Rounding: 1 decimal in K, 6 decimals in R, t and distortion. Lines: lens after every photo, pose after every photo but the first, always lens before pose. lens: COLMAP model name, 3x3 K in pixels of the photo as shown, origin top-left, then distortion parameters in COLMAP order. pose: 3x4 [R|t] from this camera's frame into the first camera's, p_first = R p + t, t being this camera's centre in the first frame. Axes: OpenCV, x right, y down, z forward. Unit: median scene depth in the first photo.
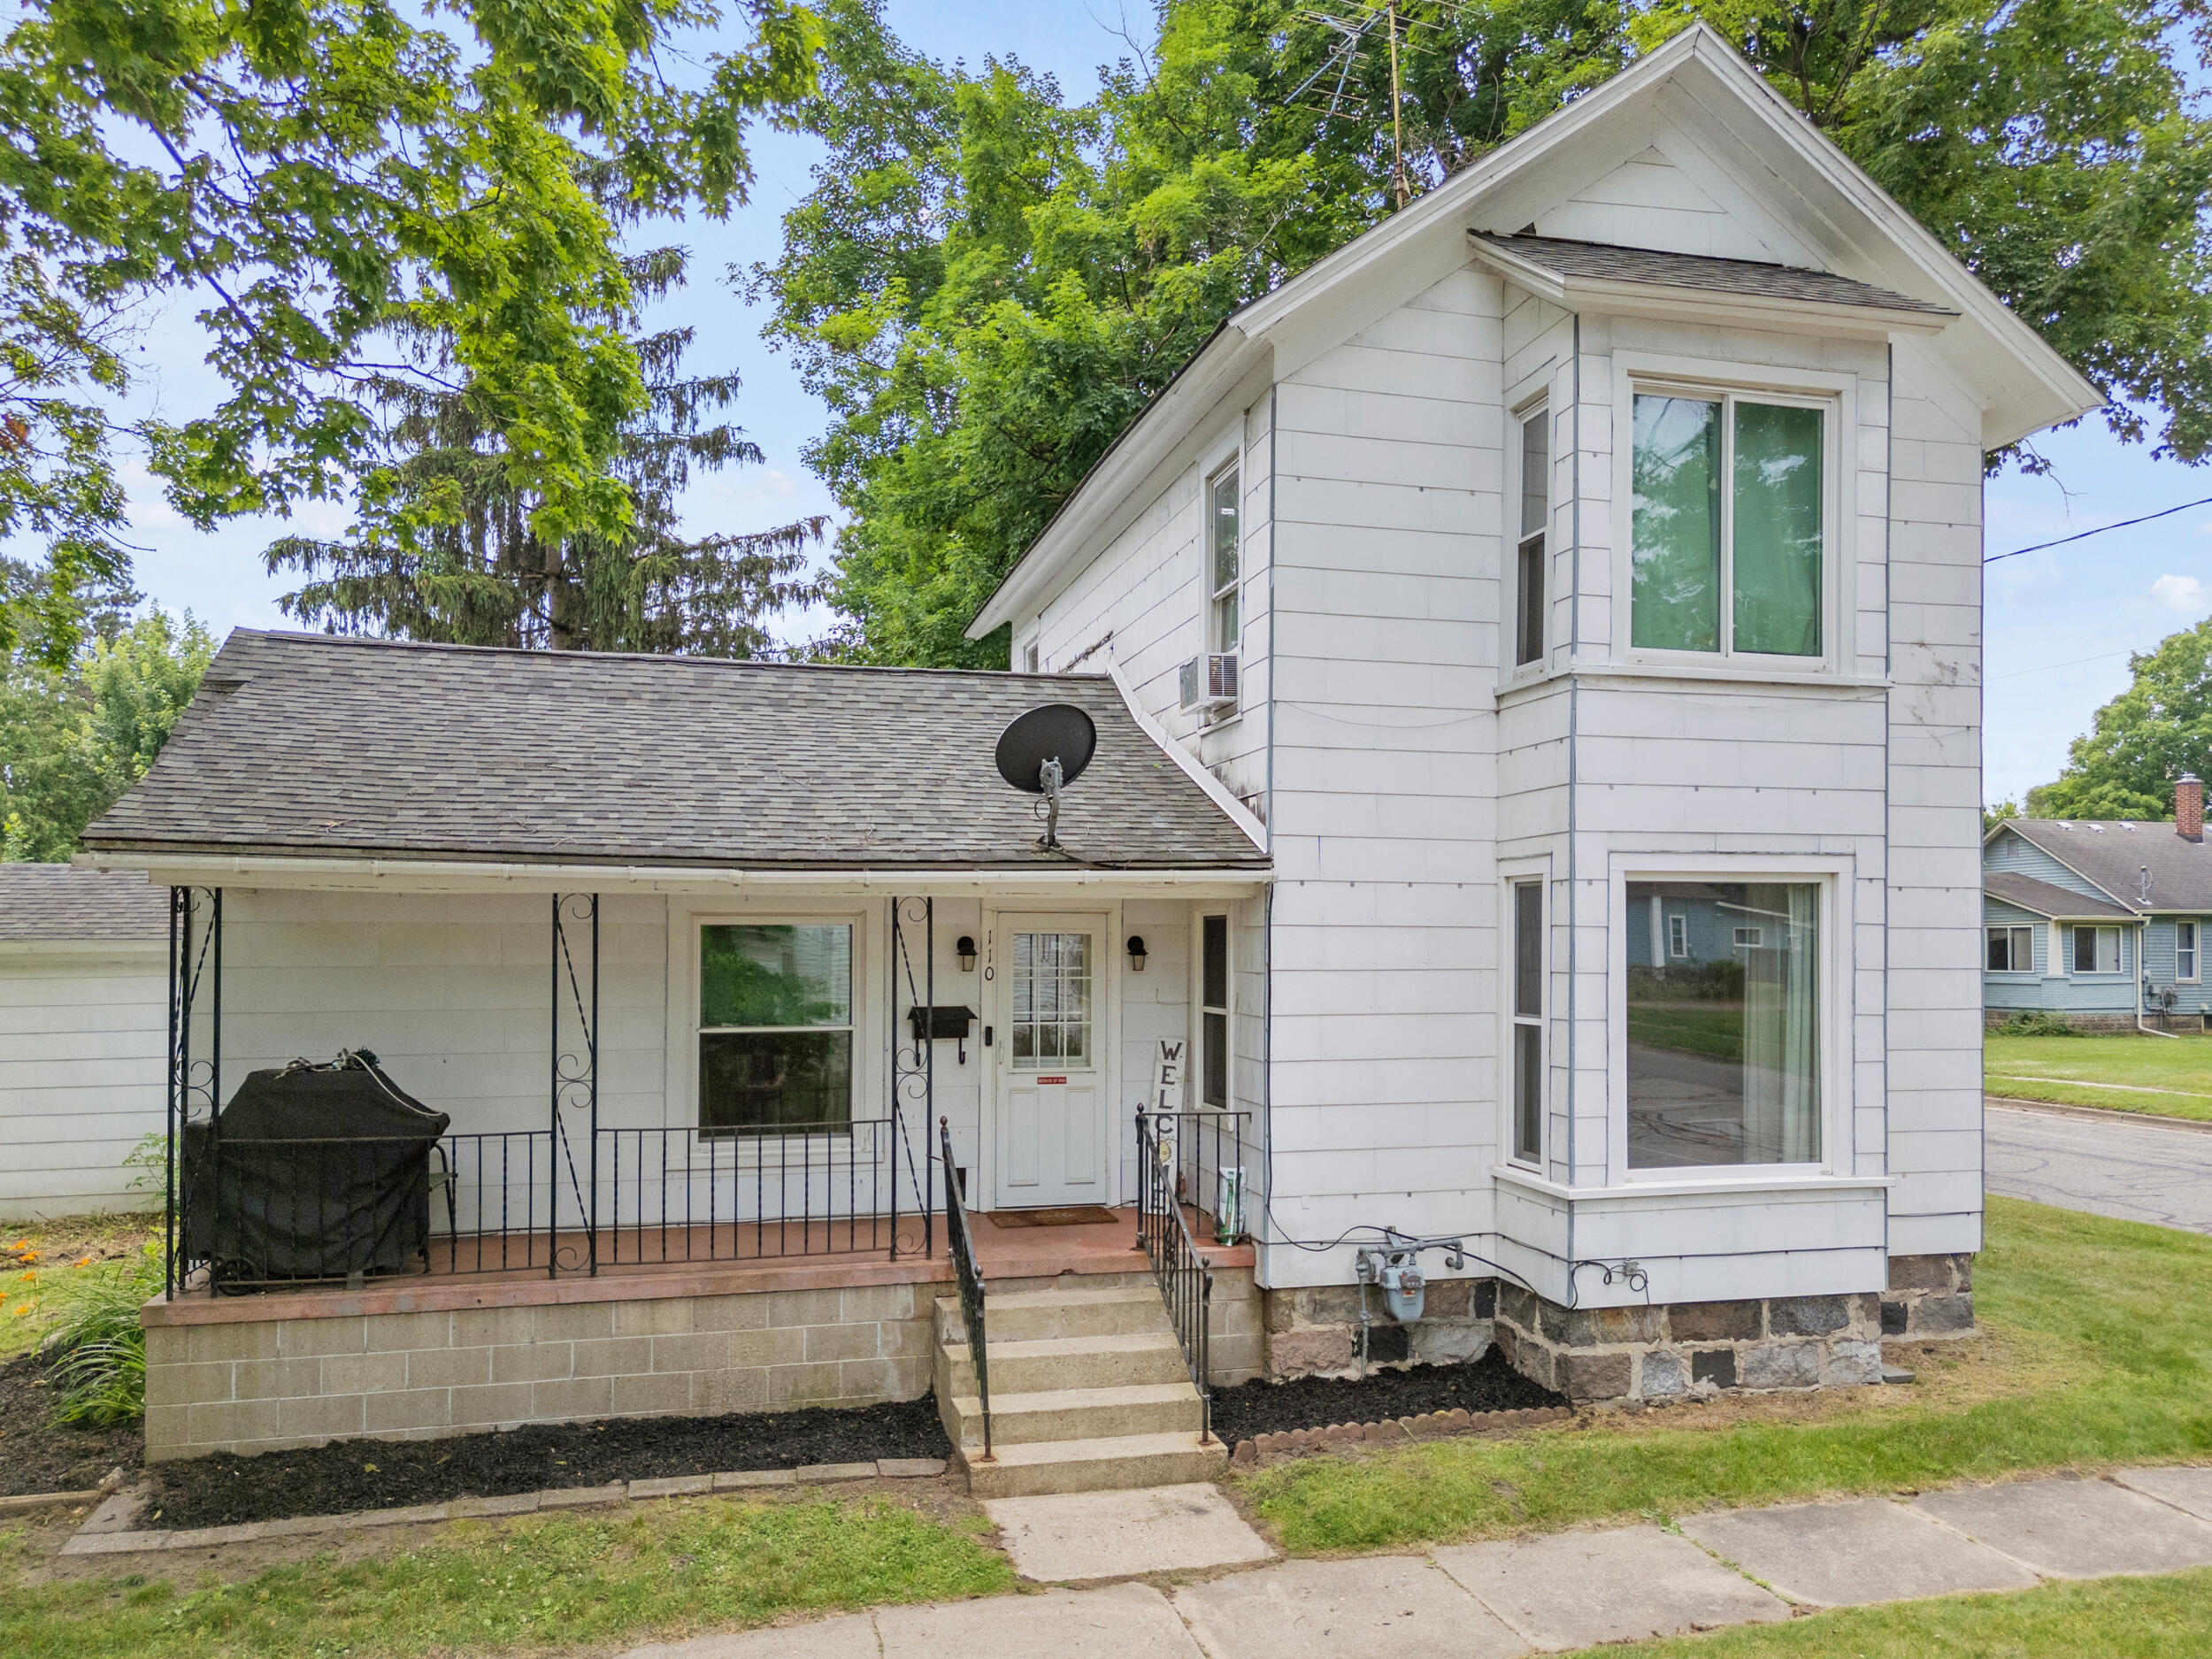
lens RADIAL K [[1559.3, 0, 1109.3], [0, 1559.3, 934.8], [0, 0, 1]] dist [0.058673, -0.041983]
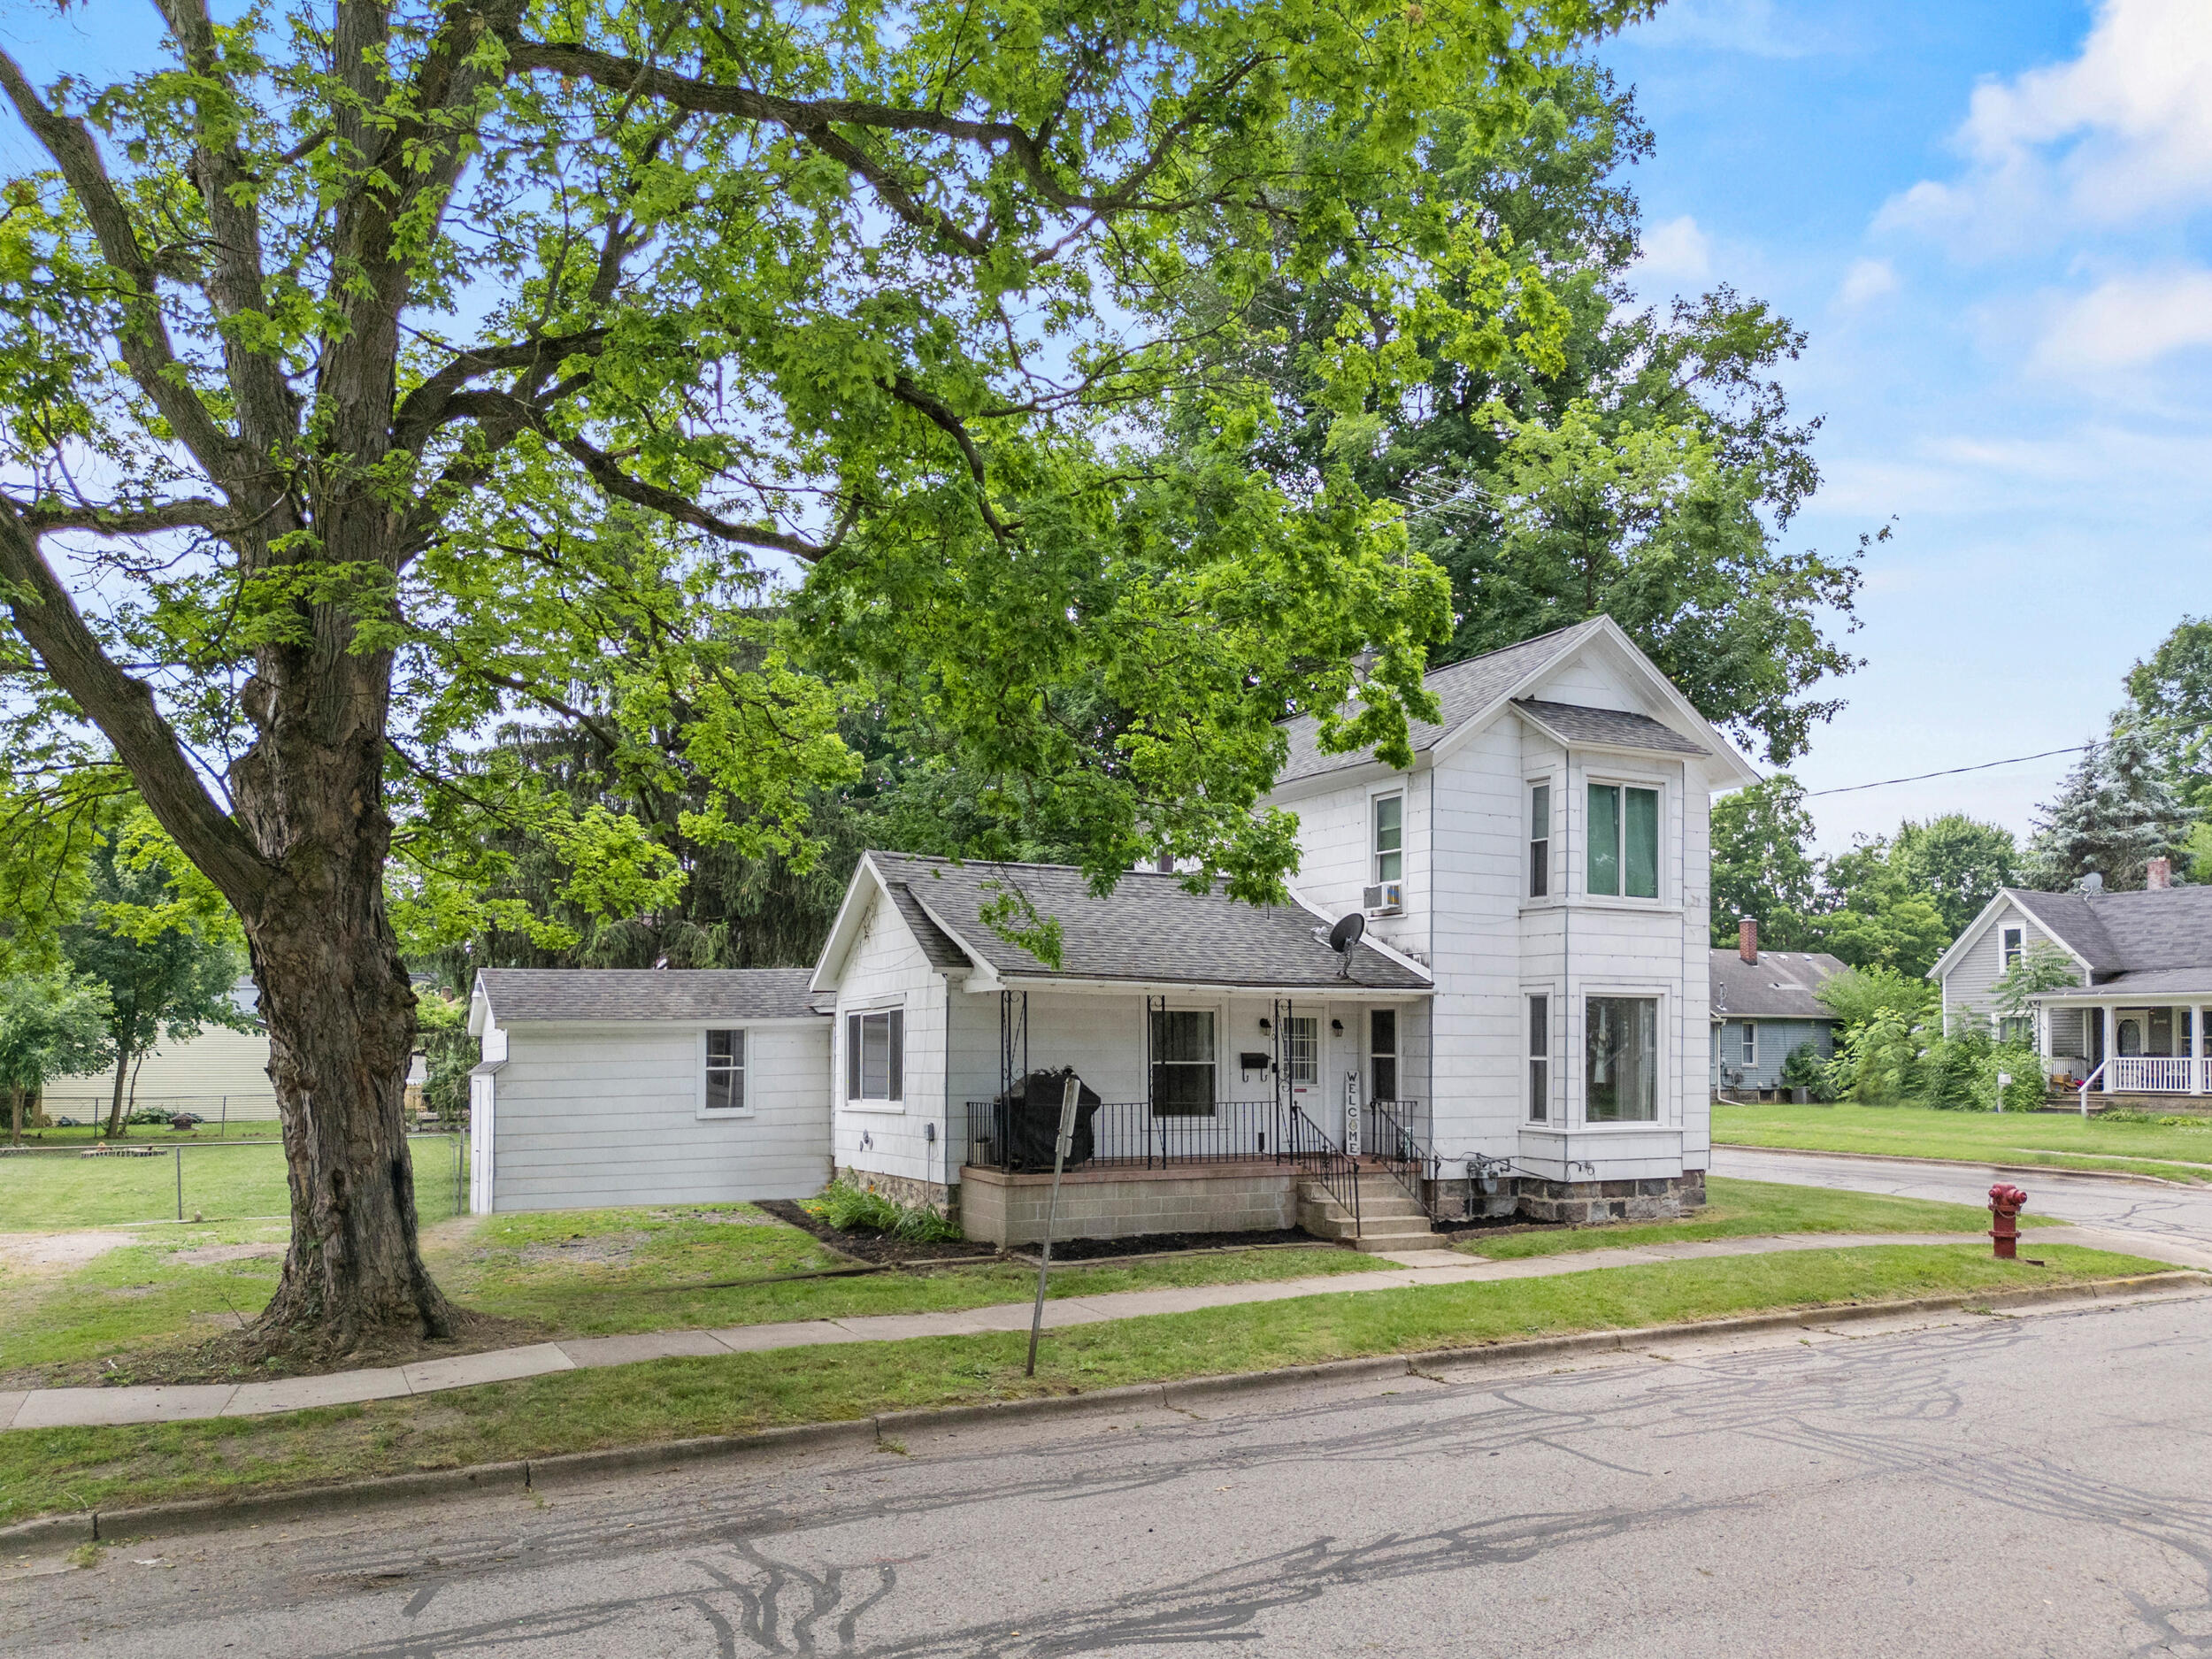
lens RADIAL K [[1563.8, 0, 1094.8], [0, 1563.8, 1017.5], [0, 0, 1]] dist [0.071014, -0.073662]
pose [[0.976023, 0.007822, 0.217528, -0.840527], [-0.005722, 0.999931, -0.010283, 0.023929], [-0.217593, 0.008791, 0.976000, -1.049130]]
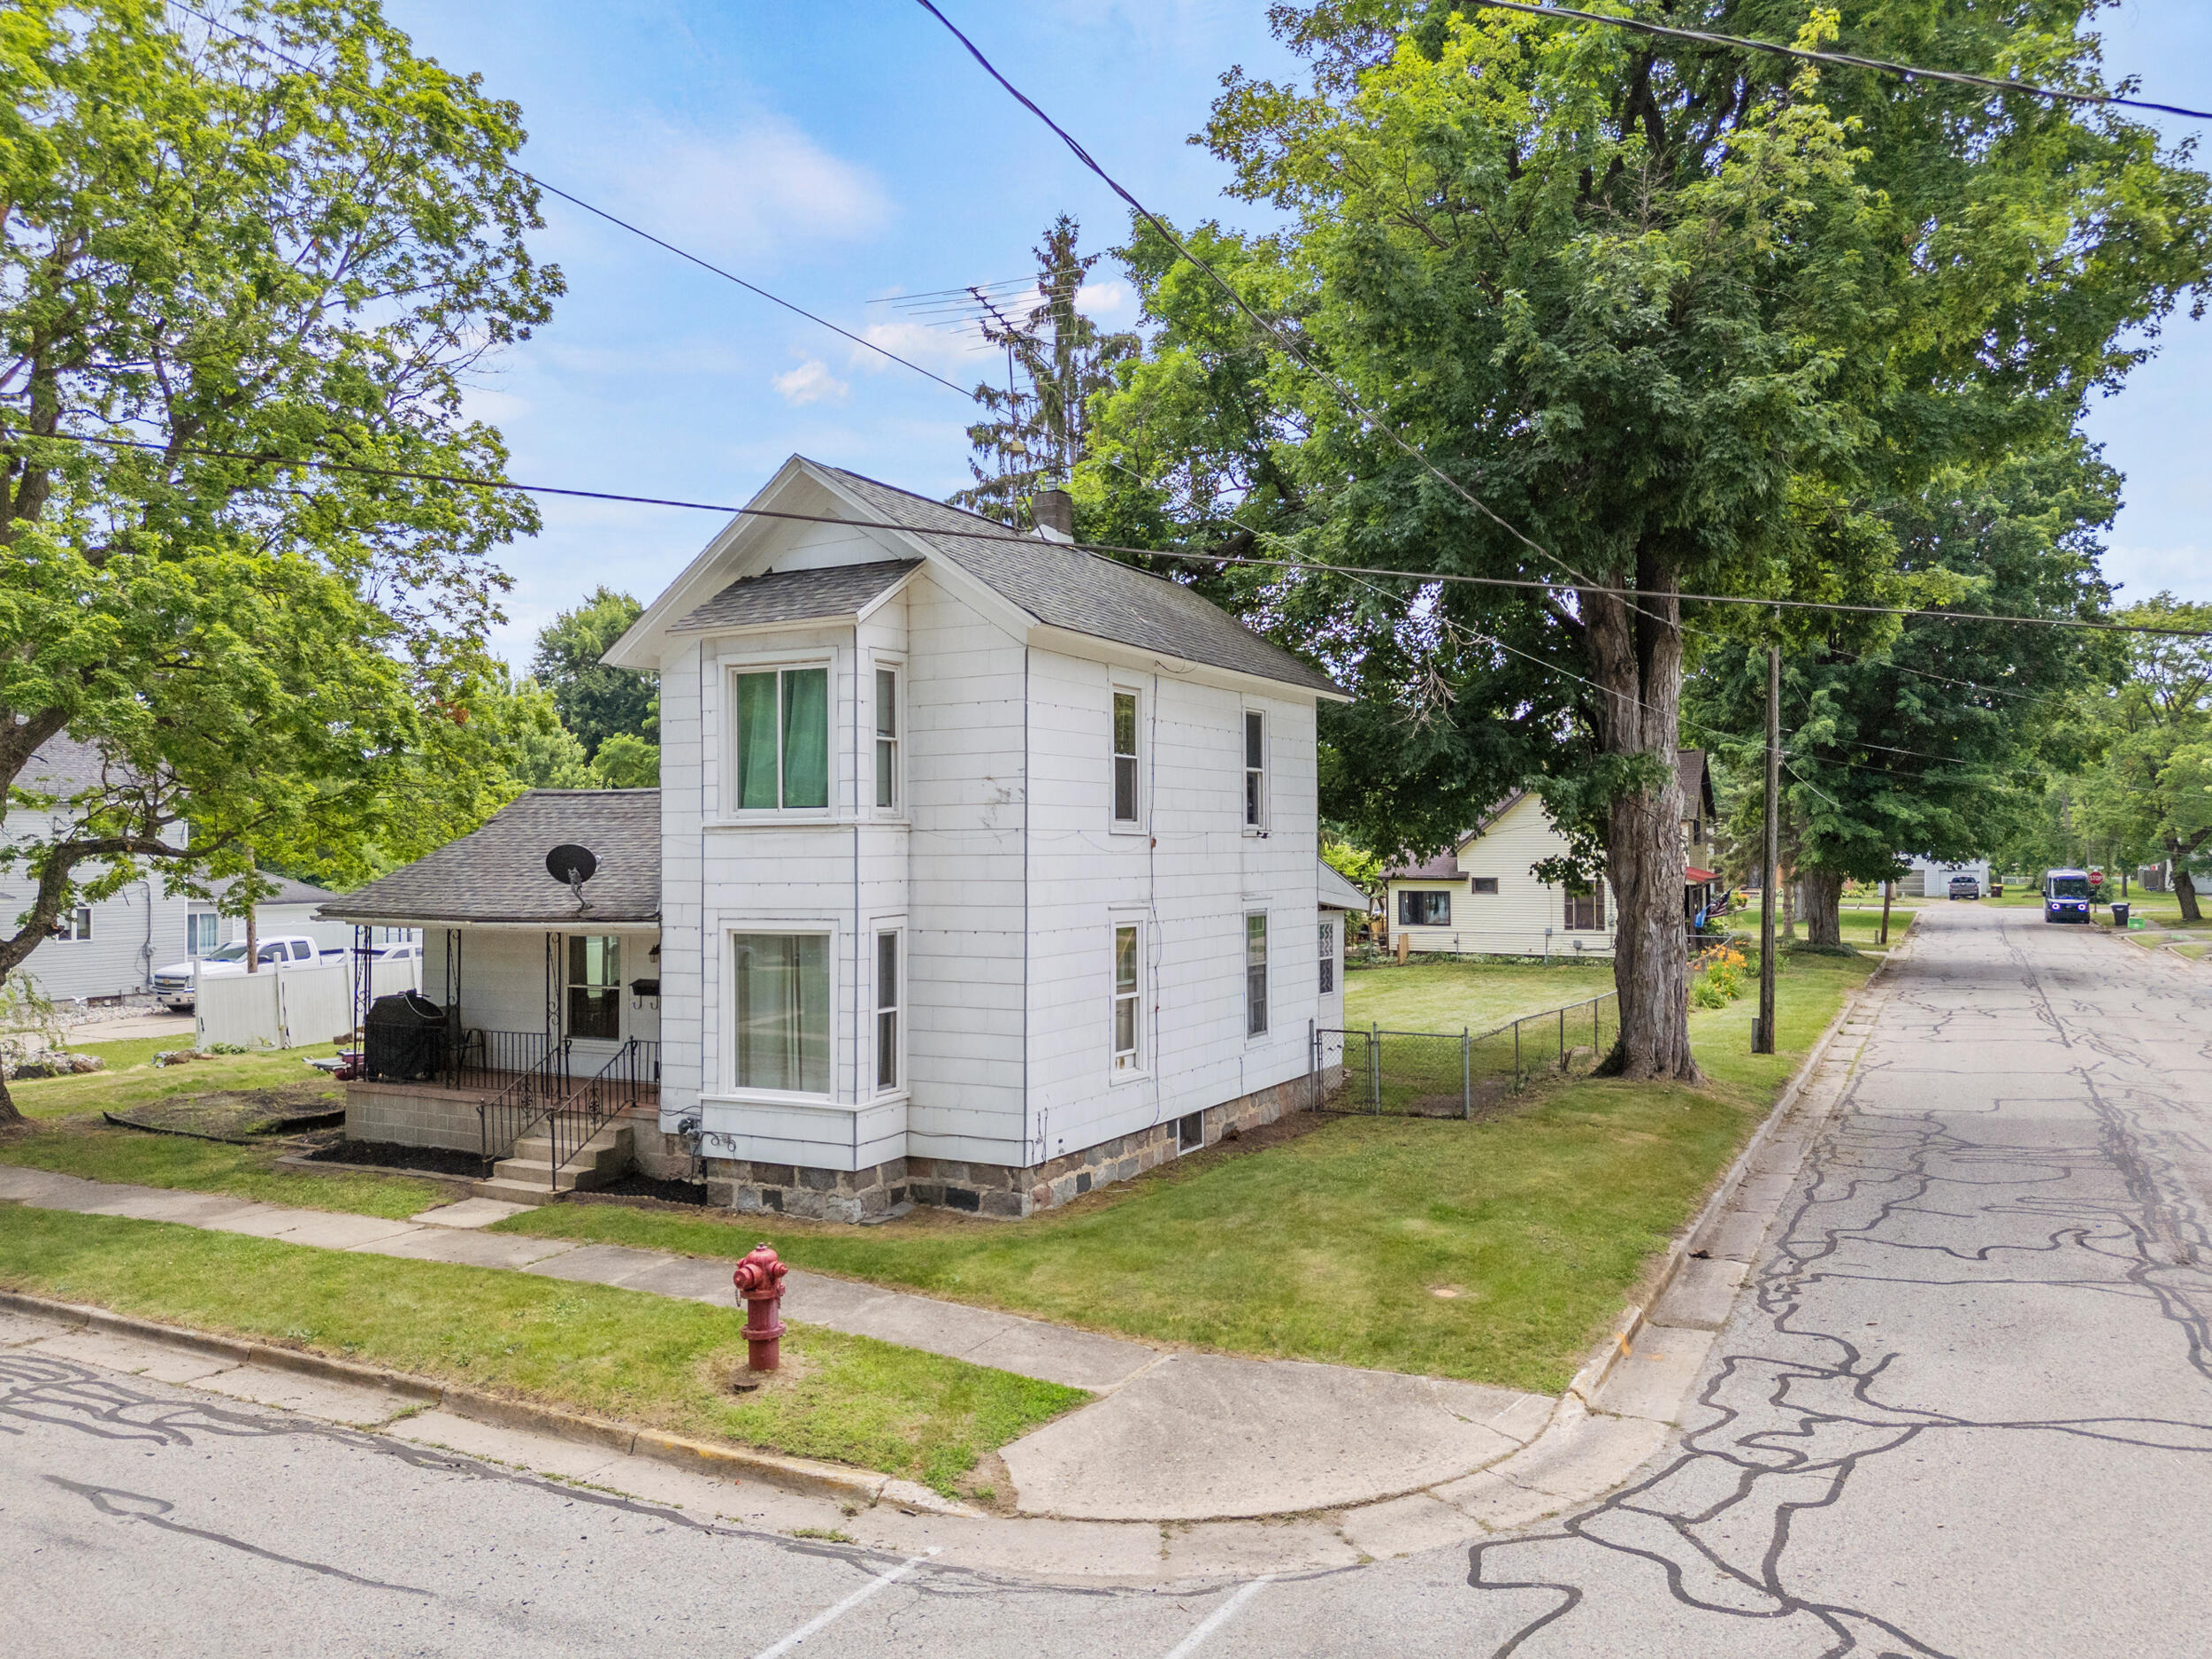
lens RADIAL K [[1534.1, 0, 1219.6], [0, 1534.1, 823.3], [0, 0, 1]] dist [-0.000485, -0.003935]
pose [[0.759625, -0.020242, -0.650046, 1.915793], [0.013654, 0.999792, -0.015178, -0.127349], [0.650218, 0.002654, 0.759743, -0.021393]]
